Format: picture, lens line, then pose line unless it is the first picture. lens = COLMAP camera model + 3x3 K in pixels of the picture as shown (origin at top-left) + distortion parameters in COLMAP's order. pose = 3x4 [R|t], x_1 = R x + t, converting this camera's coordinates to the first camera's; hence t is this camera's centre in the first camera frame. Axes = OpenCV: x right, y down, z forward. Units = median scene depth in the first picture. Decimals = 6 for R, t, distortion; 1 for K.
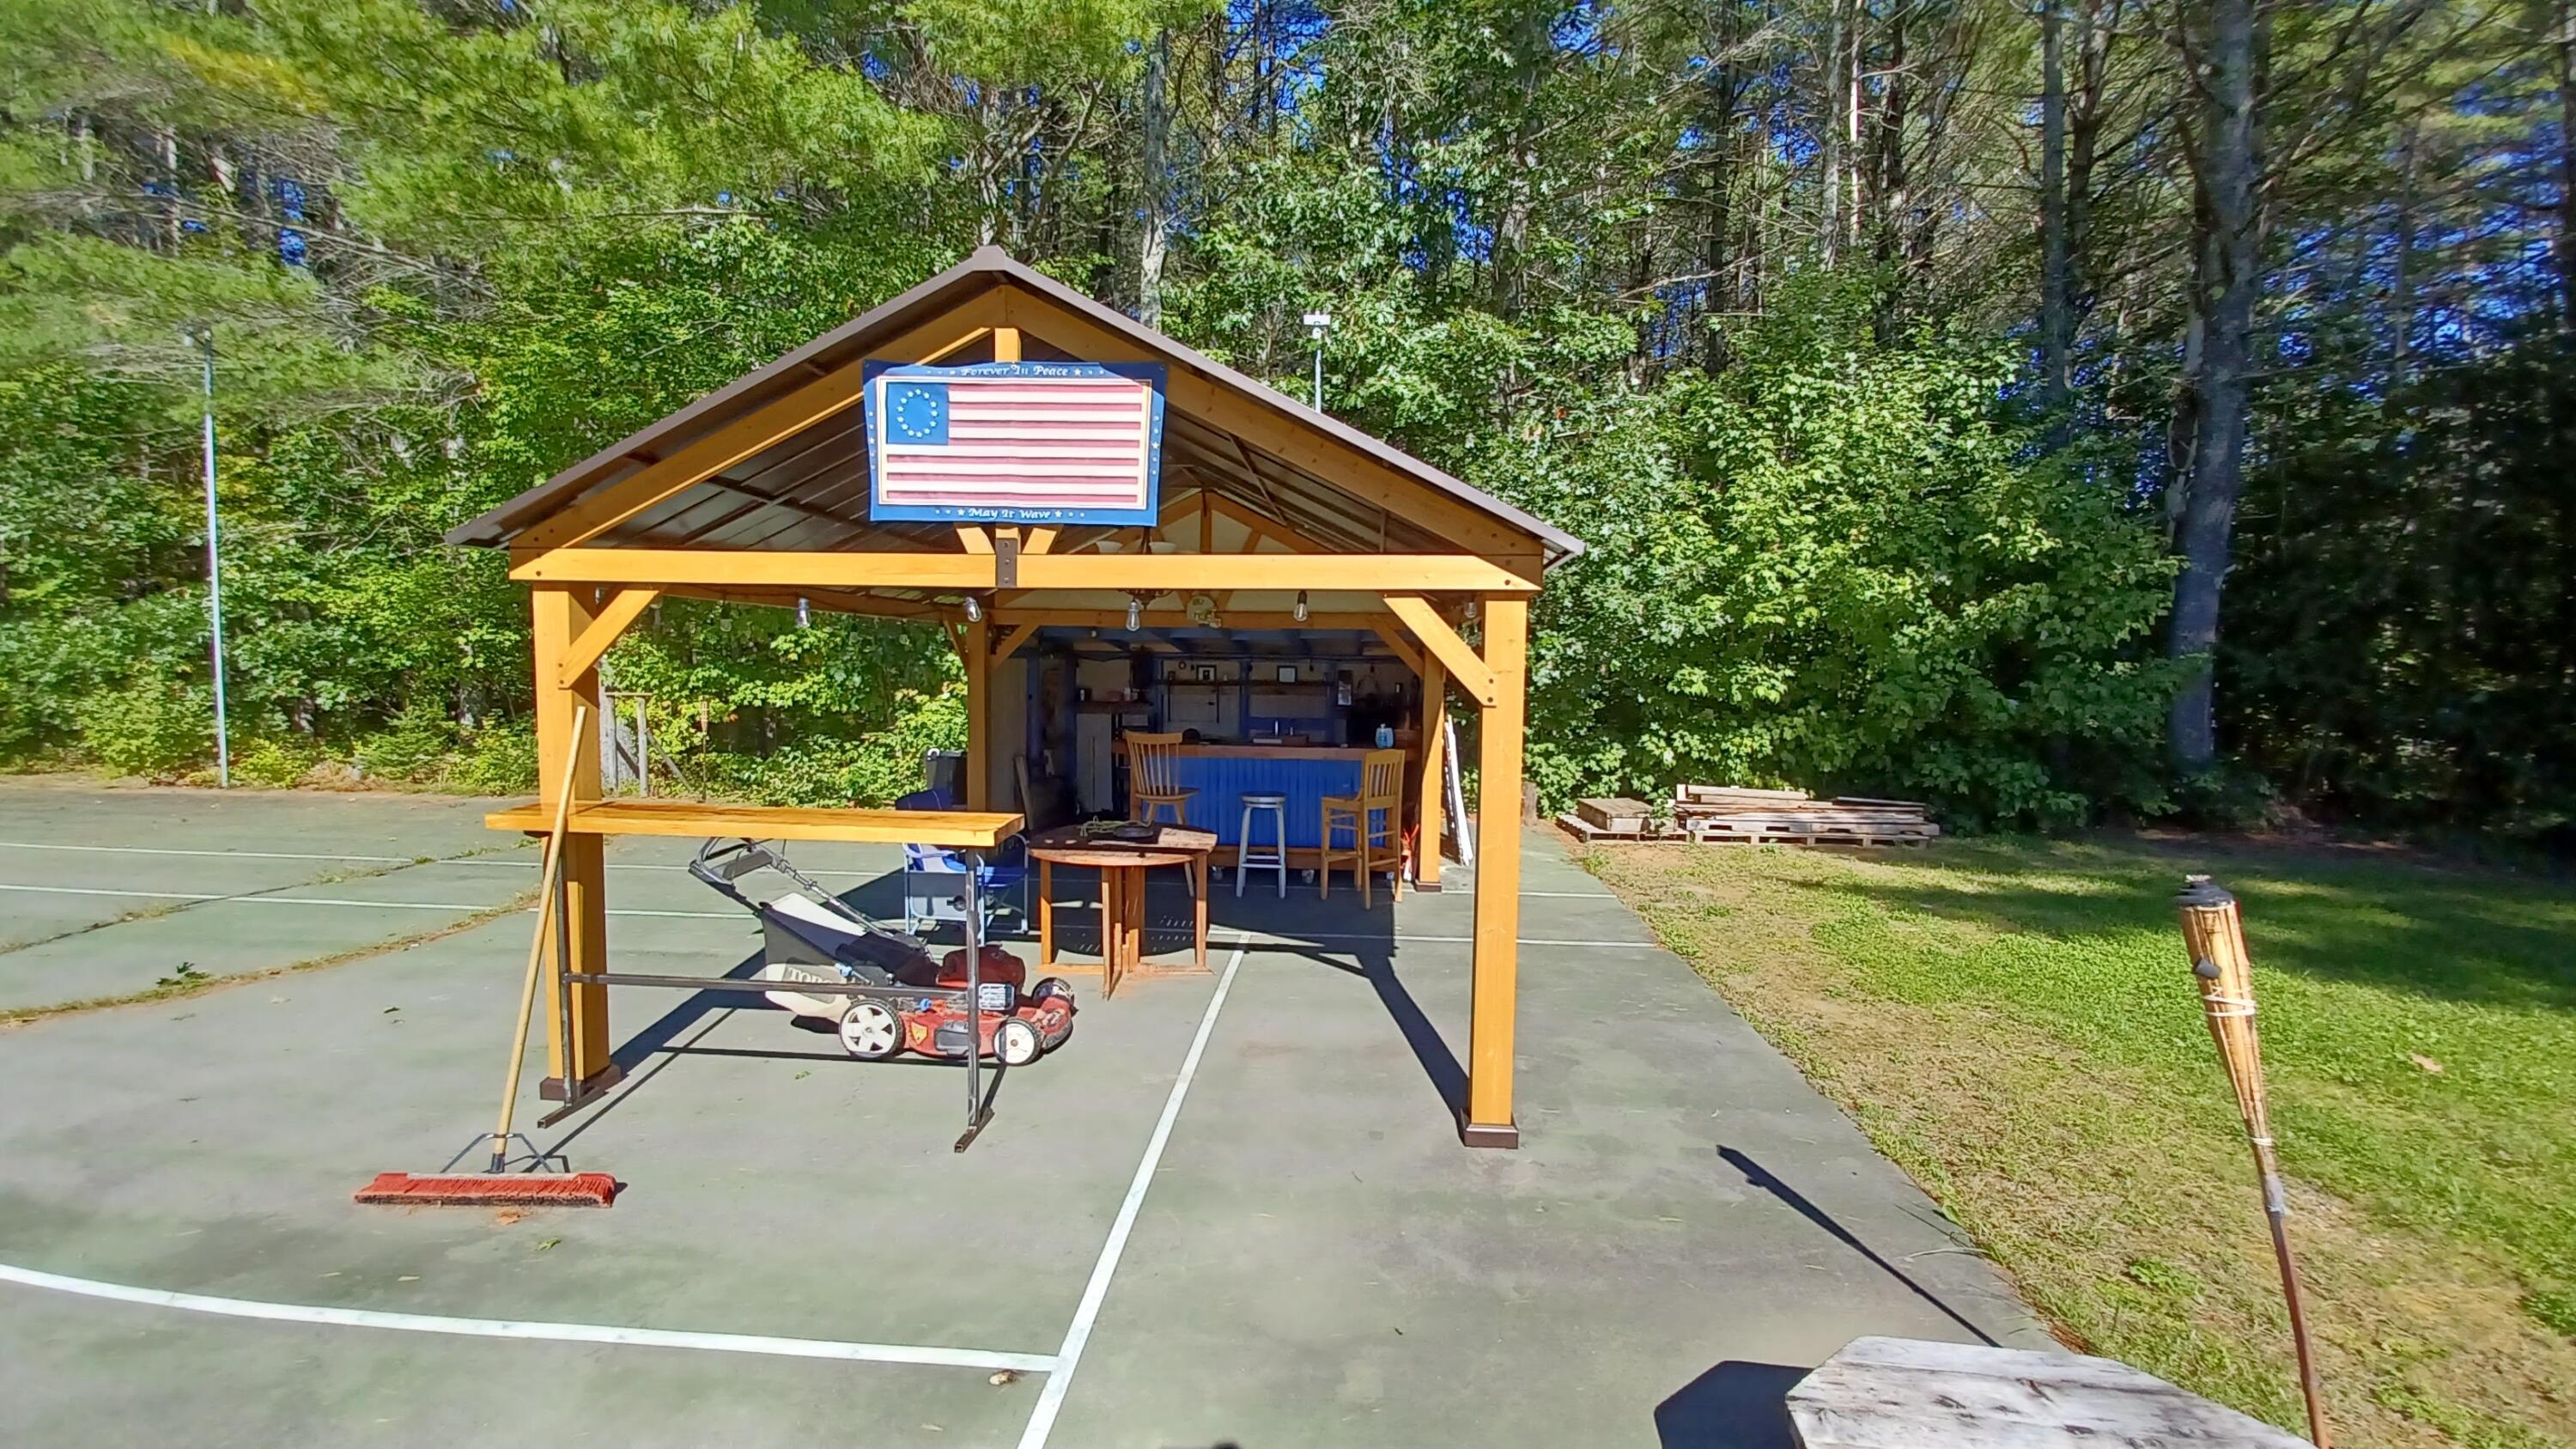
lens RADIAL K [[1045.1, 0, 1288.0], [0, 1045.1, 724.5], [0, 0, 1]] dist [-0.000350, 0.000031]
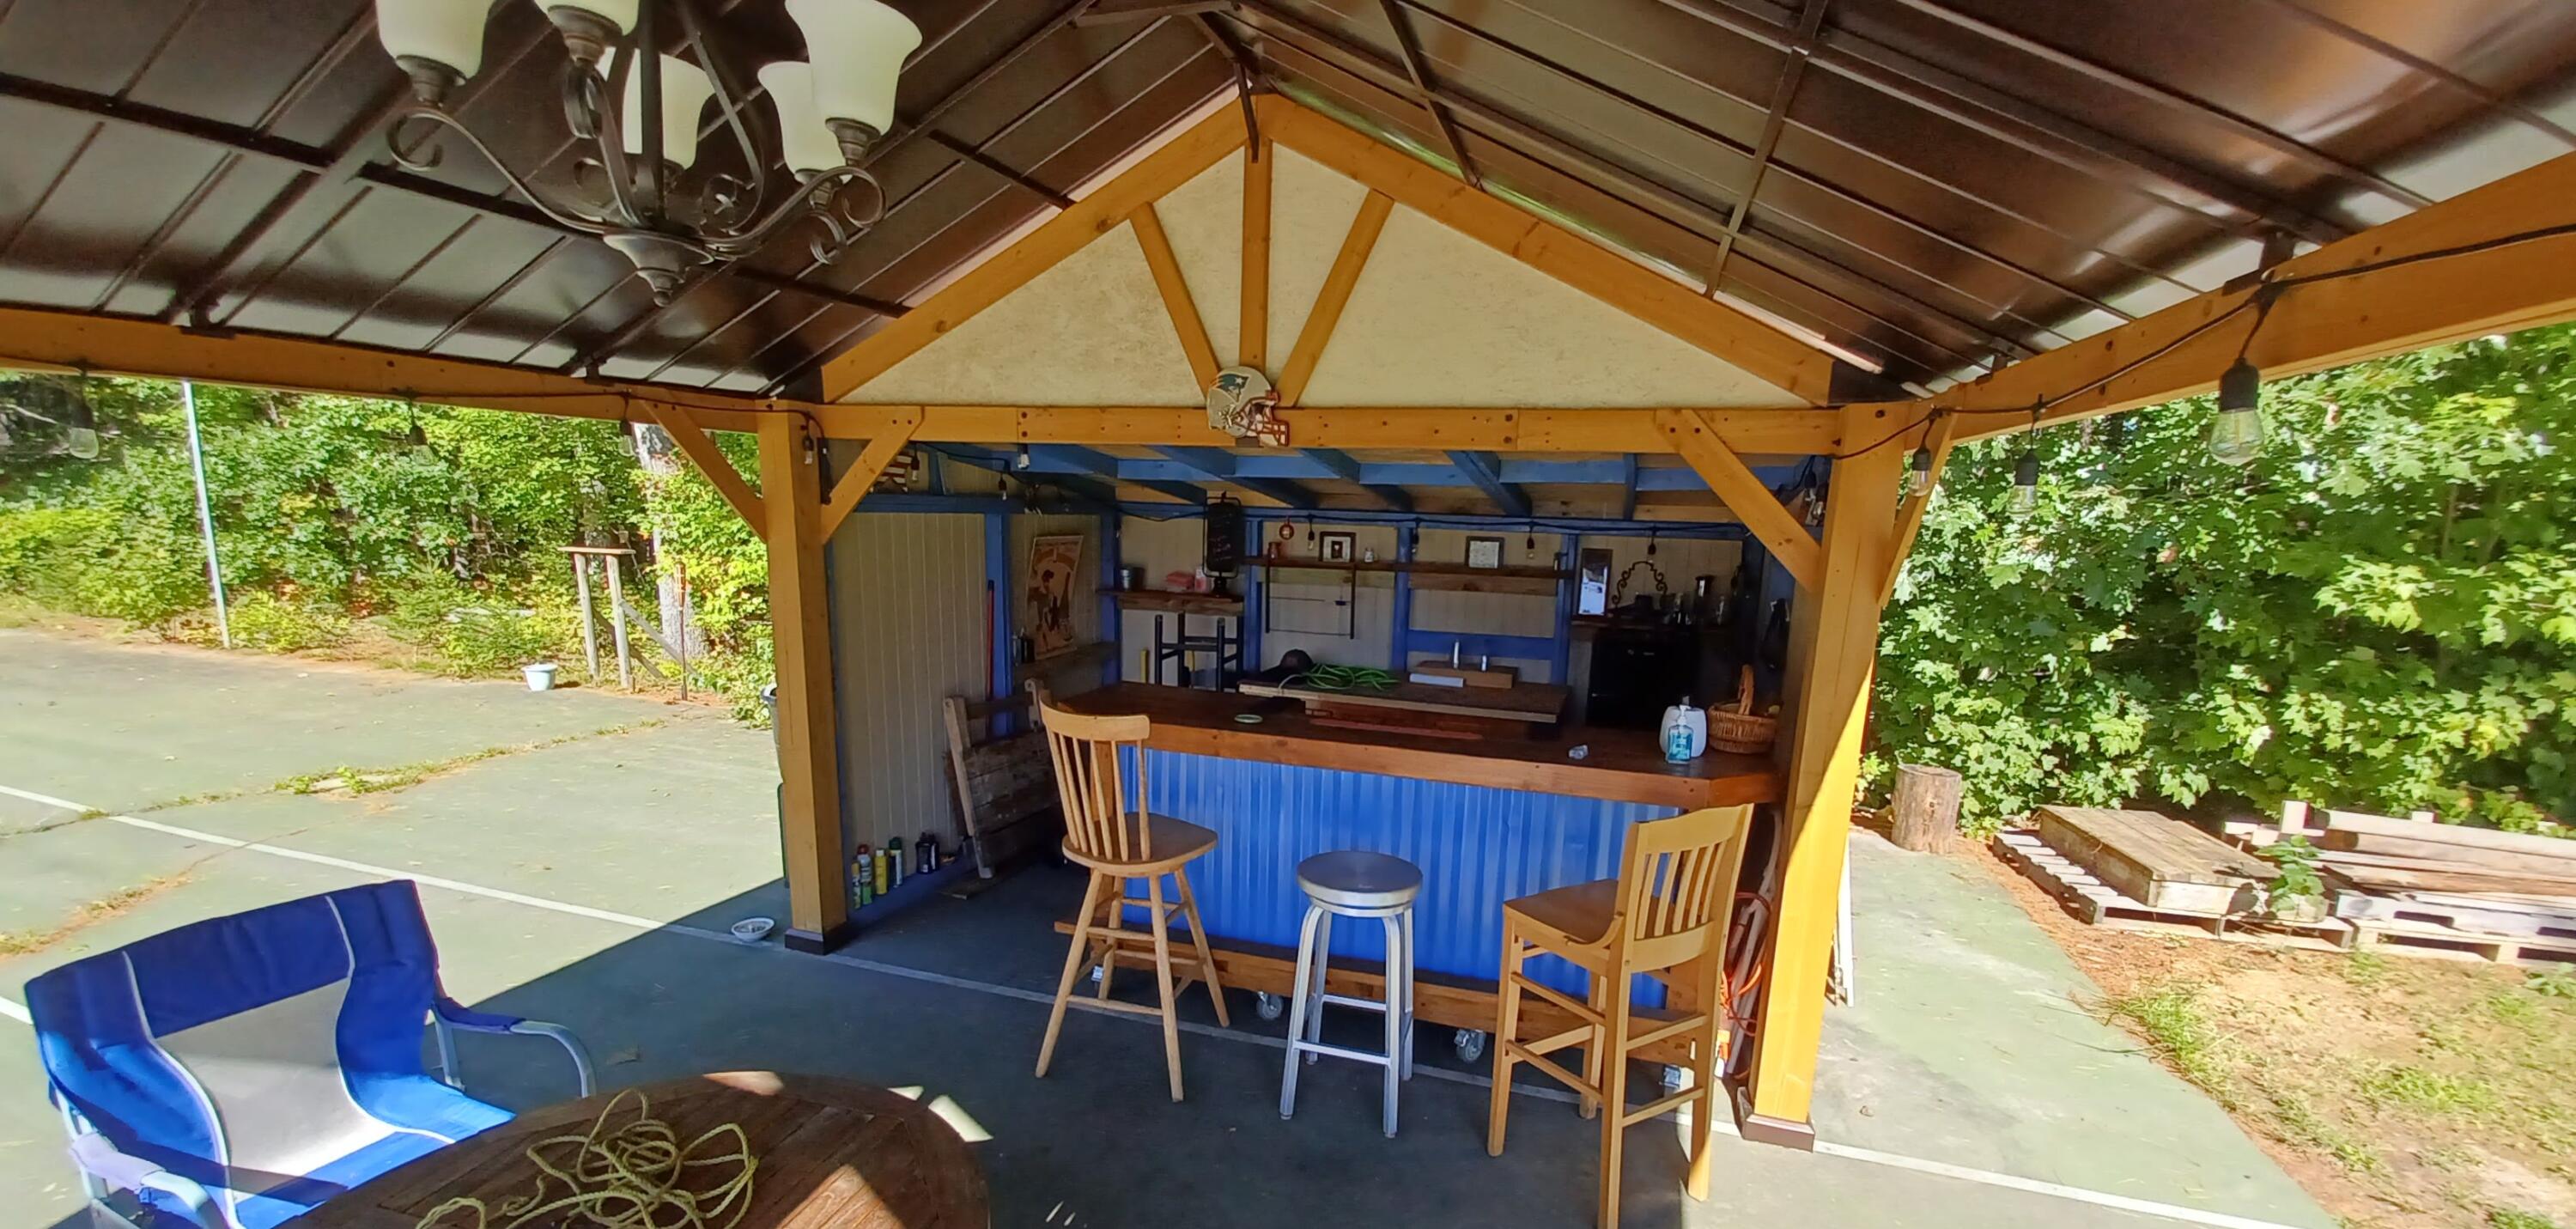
lens RADIAL K [[1052.1, 0, 1295.2], [0, 1052.1, 713.1], [0, 0, 1]] dist [0.014056, -0.013589]
pose [[0.974190, 0.060681, -0.217422, 0.026843], [-0.033405, 0.991340, 0.127001, -0.031723], [0.223246, -0.116460, 0.967780, 0.444490]]
